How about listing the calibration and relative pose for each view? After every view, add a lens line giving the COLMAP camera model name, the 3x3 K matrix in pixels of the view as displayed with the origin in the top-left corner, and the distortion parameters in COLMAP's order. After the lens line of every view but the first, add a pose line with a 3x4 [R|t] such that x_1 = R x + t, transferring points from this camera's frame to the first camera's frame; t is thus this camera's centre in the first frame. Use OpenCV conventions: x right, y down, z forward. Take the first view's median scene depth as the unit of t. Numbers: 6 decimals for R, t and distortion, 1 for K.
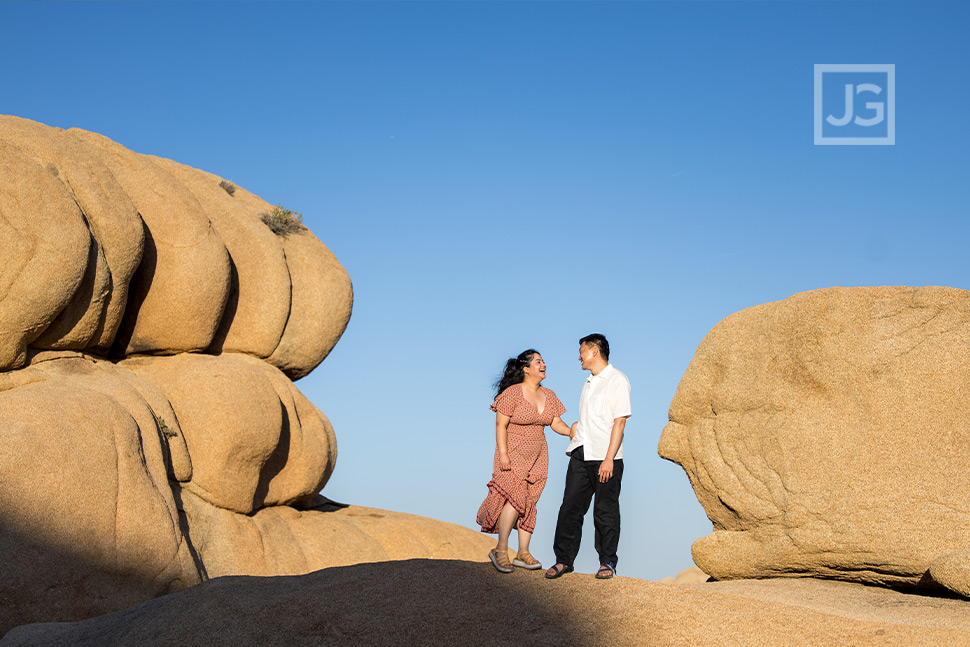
lens RADIAL K [[2783.2, 0, 485.0], [0, 2783.2, 323.5], [0, 0, 1]] dist [0.068688, -0.248740]
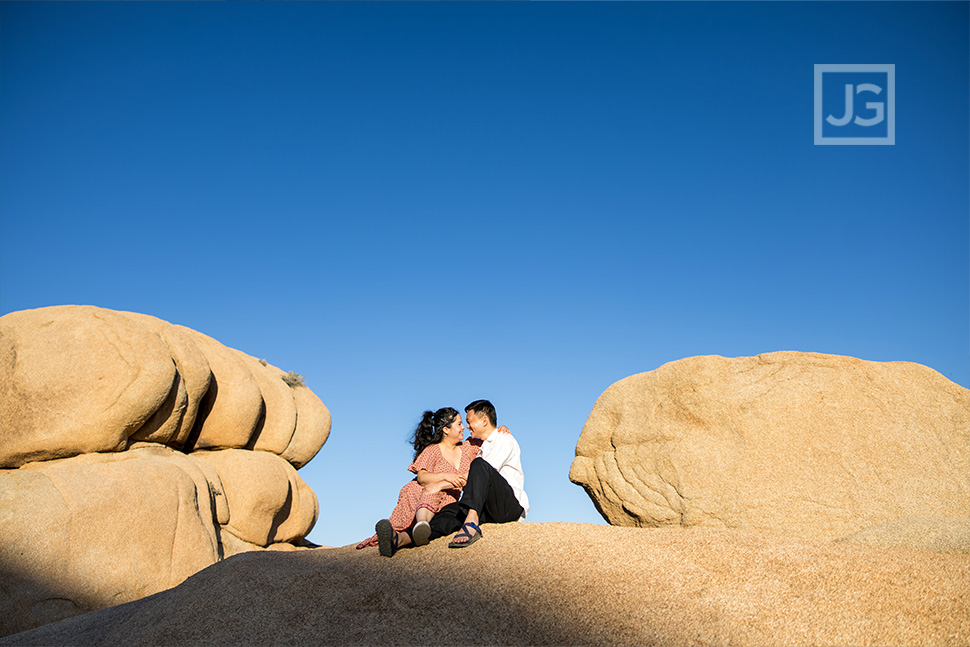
lens RADIAL K [[838.6, 0, 498.0], [0, 838.6, 301.2], [0, 0, 1]] dist [0.014464, -0.003490]
pose [[0.982881, 0.041426, 0.179525, -0.046464], [0.005808, 0.966945, -0.254921, 0.058021], [-0.184151, 0.251599, 0.950151, 0.493146]]
